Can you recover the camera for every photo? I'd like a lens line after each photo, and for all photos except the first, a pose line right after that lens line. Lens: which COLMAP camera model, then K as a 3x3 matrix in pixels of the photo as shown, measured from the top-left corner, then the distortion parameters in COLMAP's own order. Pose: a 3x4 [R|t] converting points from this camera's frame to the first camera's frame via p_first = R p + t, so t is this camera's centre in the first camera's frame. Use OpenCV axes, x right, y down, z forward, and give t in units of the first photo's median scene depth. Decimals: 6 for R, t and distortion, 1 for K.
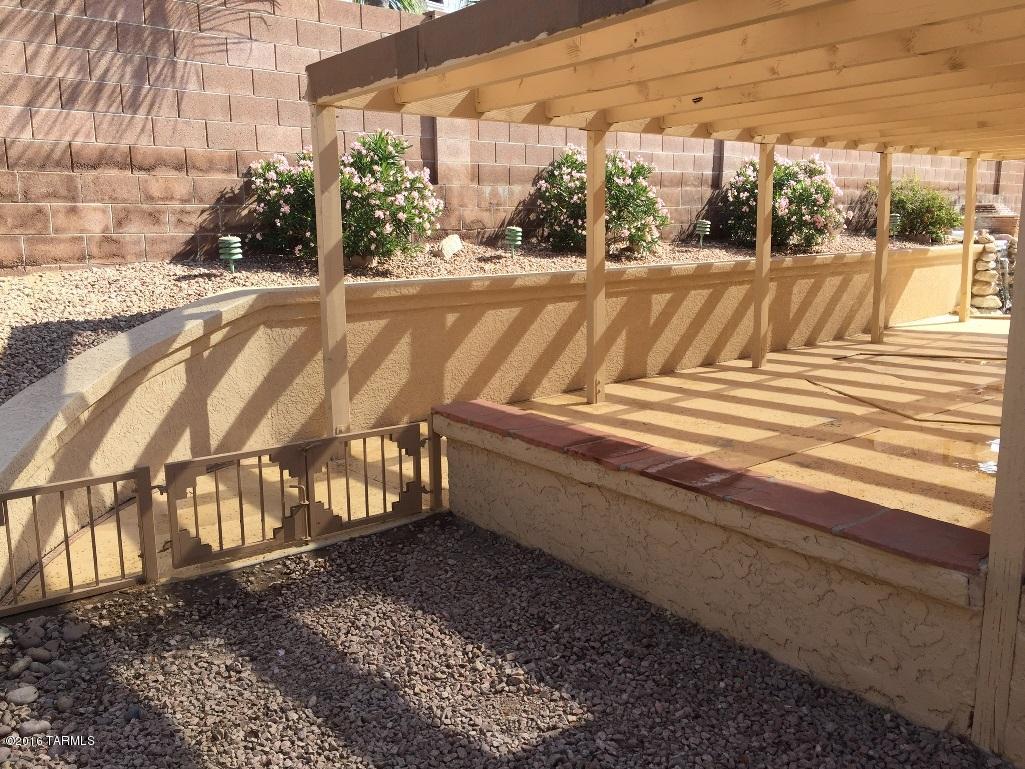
lens RADIAL K [[873.1, 0, 511.8], [0, 873.1, 381.8], [0, 0, 1]] dist [0.076464, -0.102582]
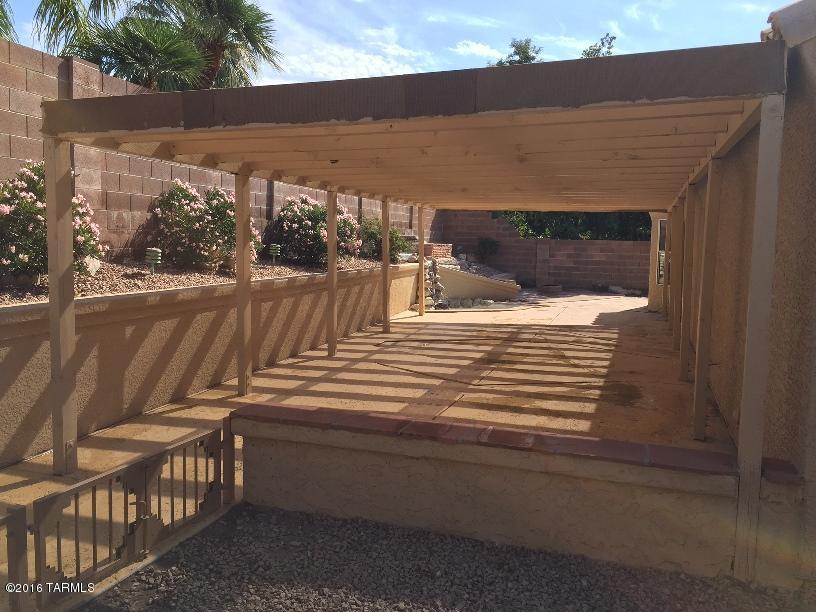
lens RADIAL K [[695.0, 0, 407.5], [0, 695.0, 303.9], [0, 0, 1]] dist [0.076464, -0.102582]
pose [[0.840059, -0.025048, 0.541917, -0.295003], [0.071164, 0.995390, -0.064307, -0.027983], [-0.537807, 0.092587, 0.837968, 0.070457]]
